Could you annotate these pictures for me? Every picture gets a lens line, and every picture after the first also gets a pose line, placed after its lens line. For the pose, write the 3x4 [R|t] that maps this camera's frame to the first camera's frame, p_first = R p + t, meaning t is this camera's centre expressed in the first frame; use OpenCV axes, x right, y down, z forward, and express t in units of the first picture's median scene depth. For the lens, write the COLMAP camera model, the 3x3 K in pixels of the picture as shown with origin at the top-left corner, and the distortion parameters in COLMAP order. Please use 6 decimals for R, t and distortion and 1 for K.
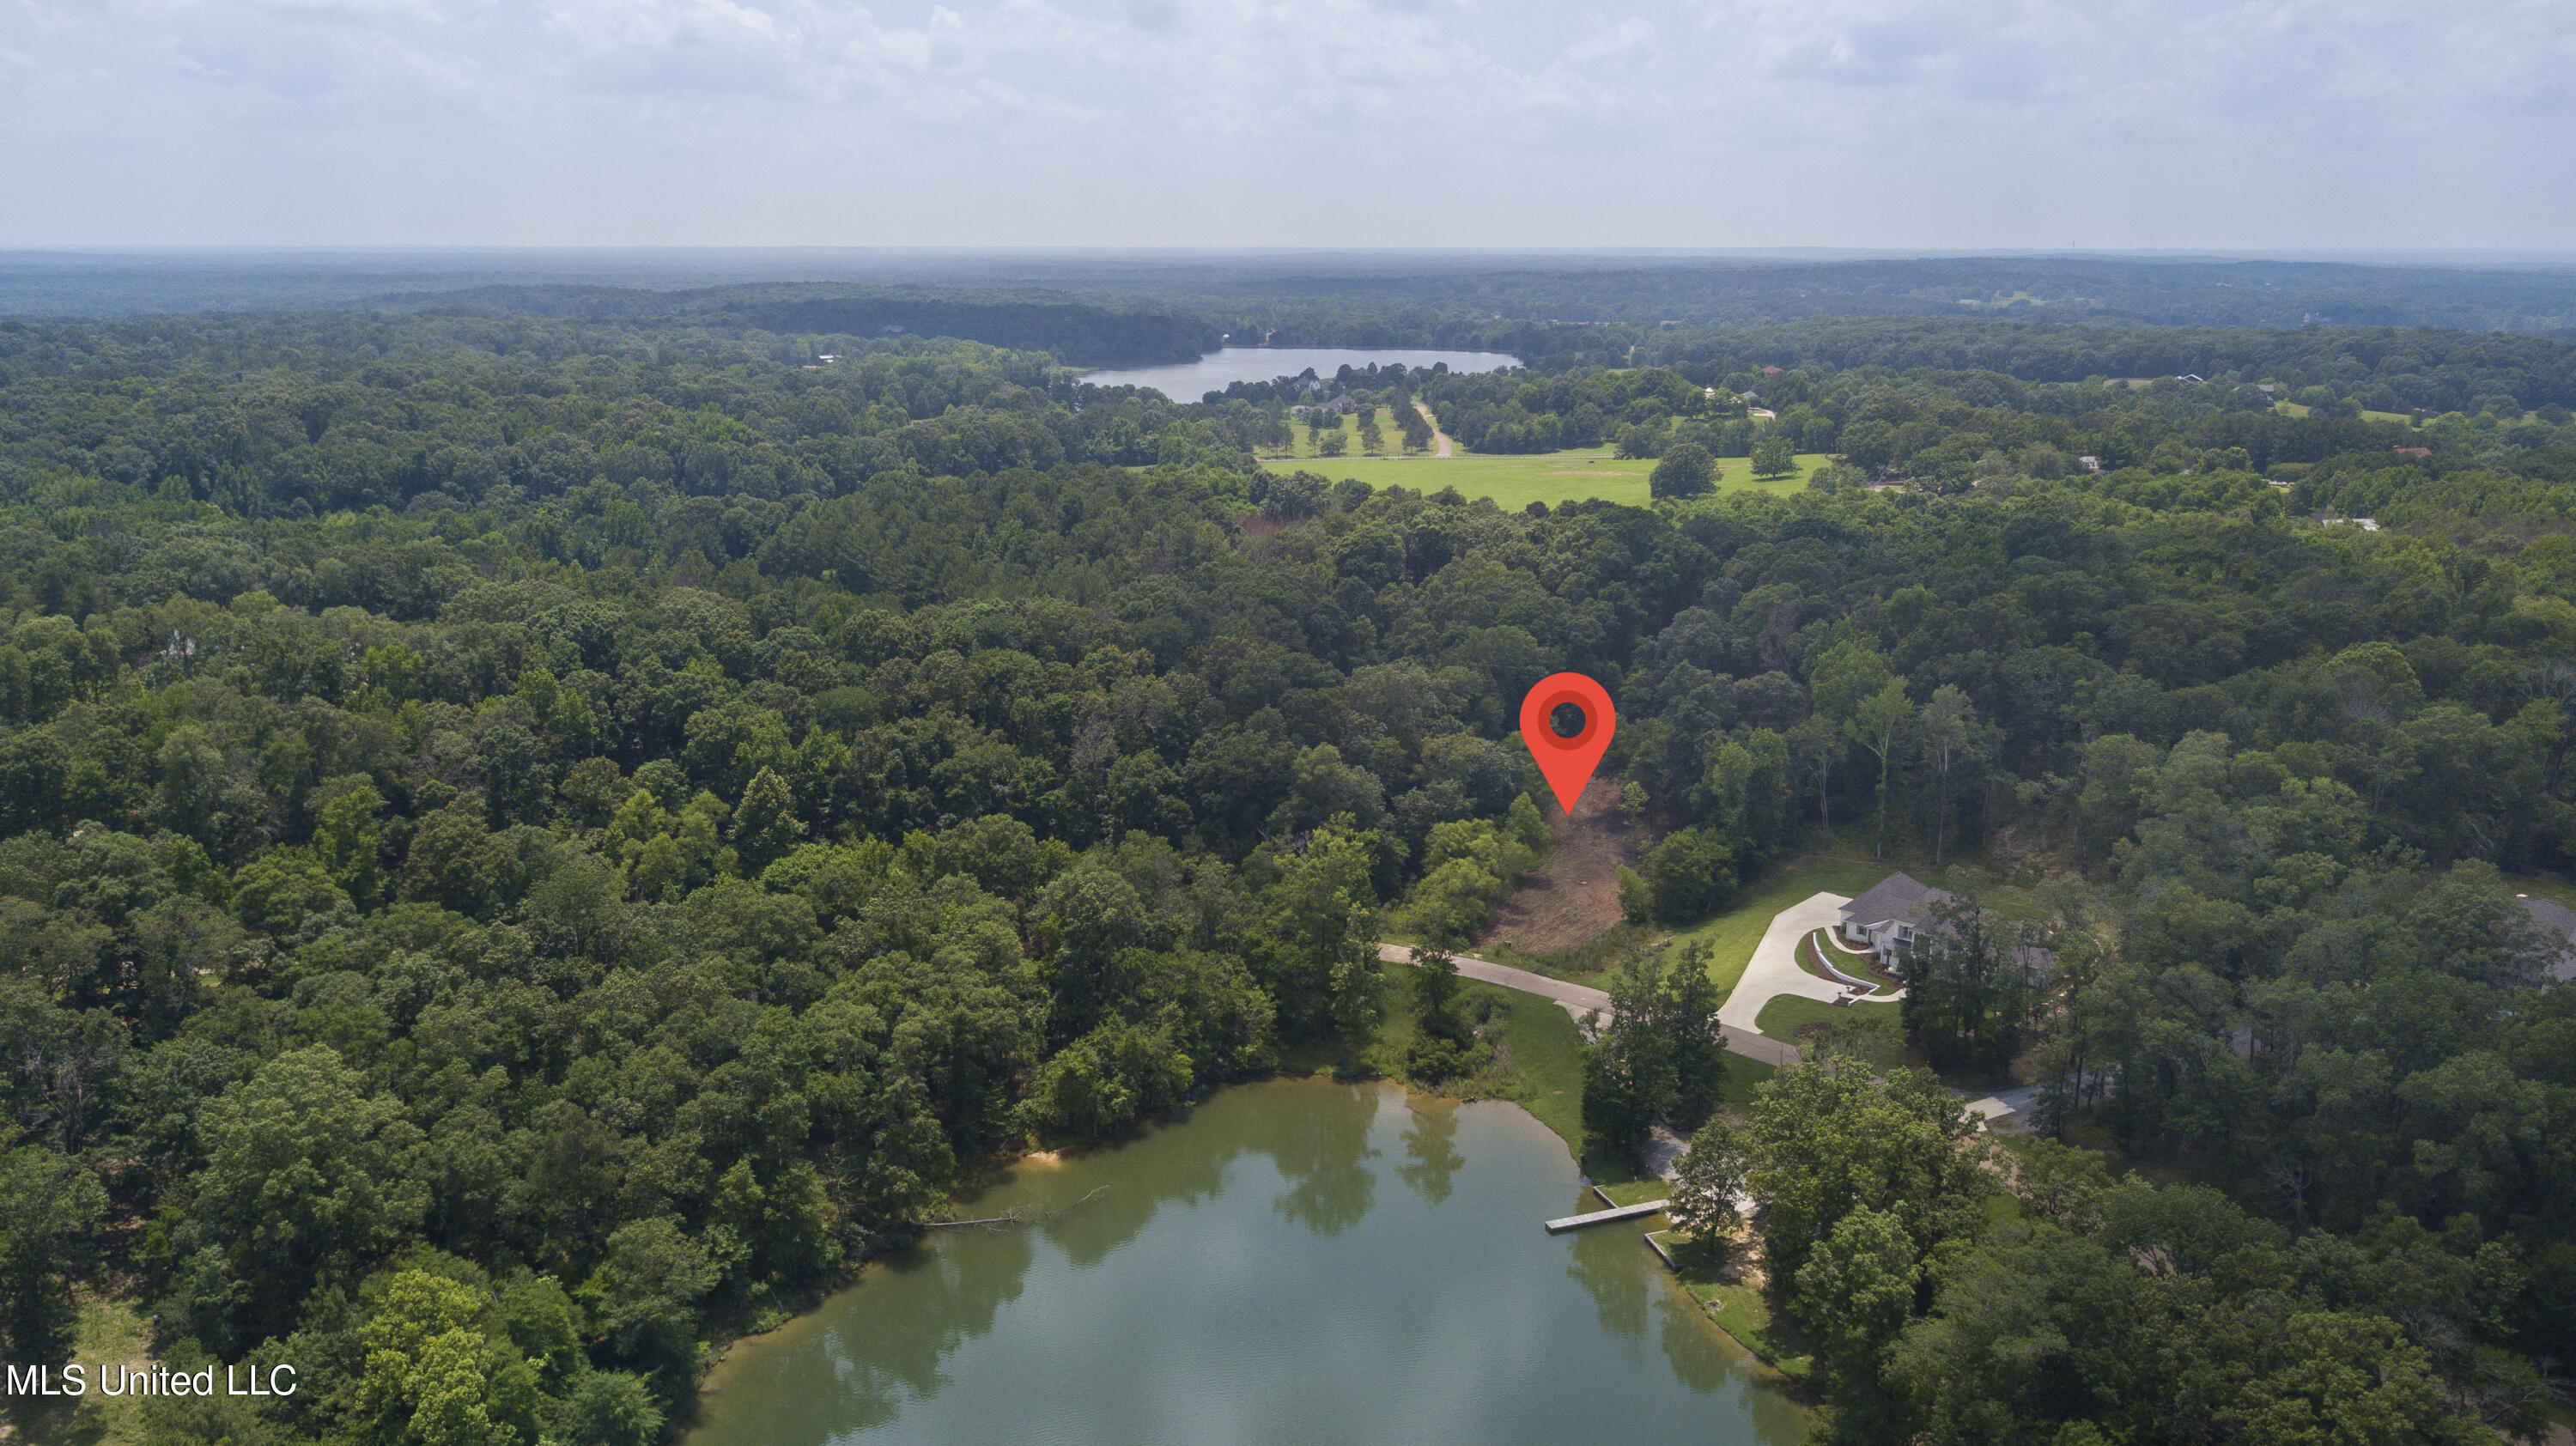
lens RADIAL K [[1962.1, 0, 1288.0], [0, 1962.1, 723.0], [0, 0, 1]] dist [0.038280, -0.090743]
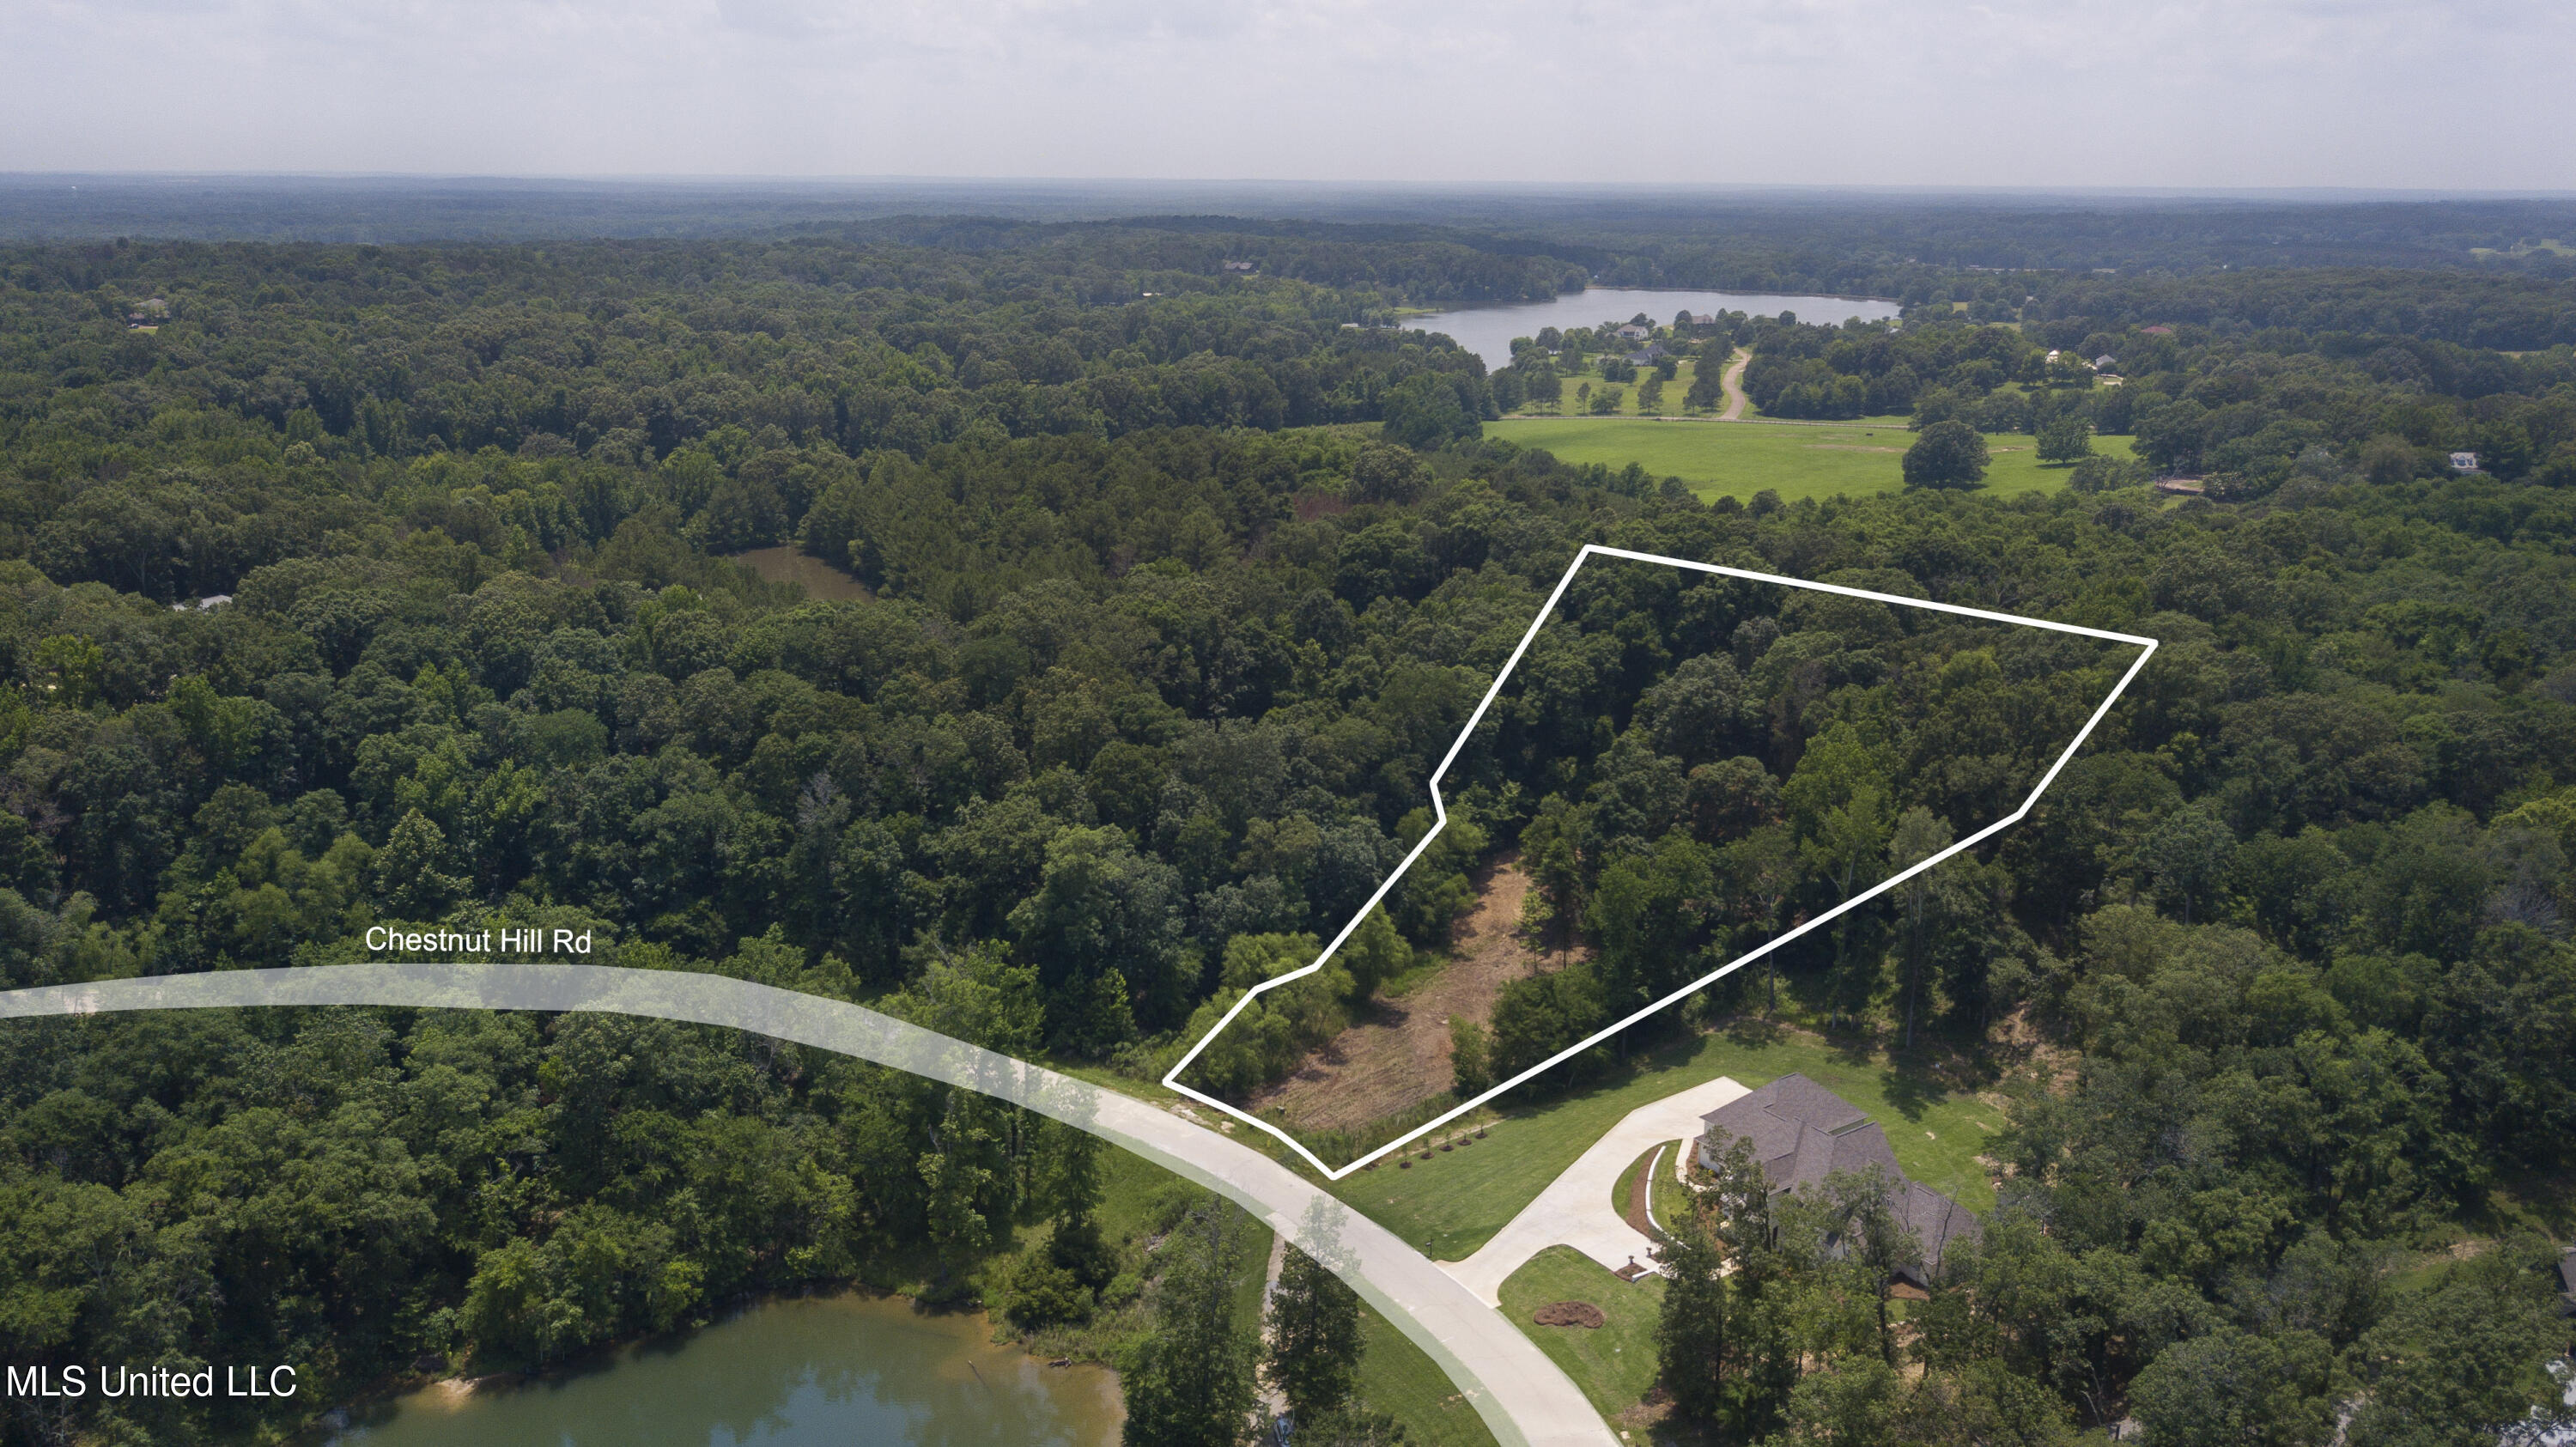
lens RADIAL K [[2001.2, 0, 1289.6], [0, 2001.2, 662.0], [0, 0, 1]] dist [0.008971, -0.003729]
pose [[0.977028, 0.056155, -0.205581, 0.237182], [-0.056498, 0.998394, 0.004206, -0.057240], [0.205487, 0.007505, 0.978631, 0.219536]]
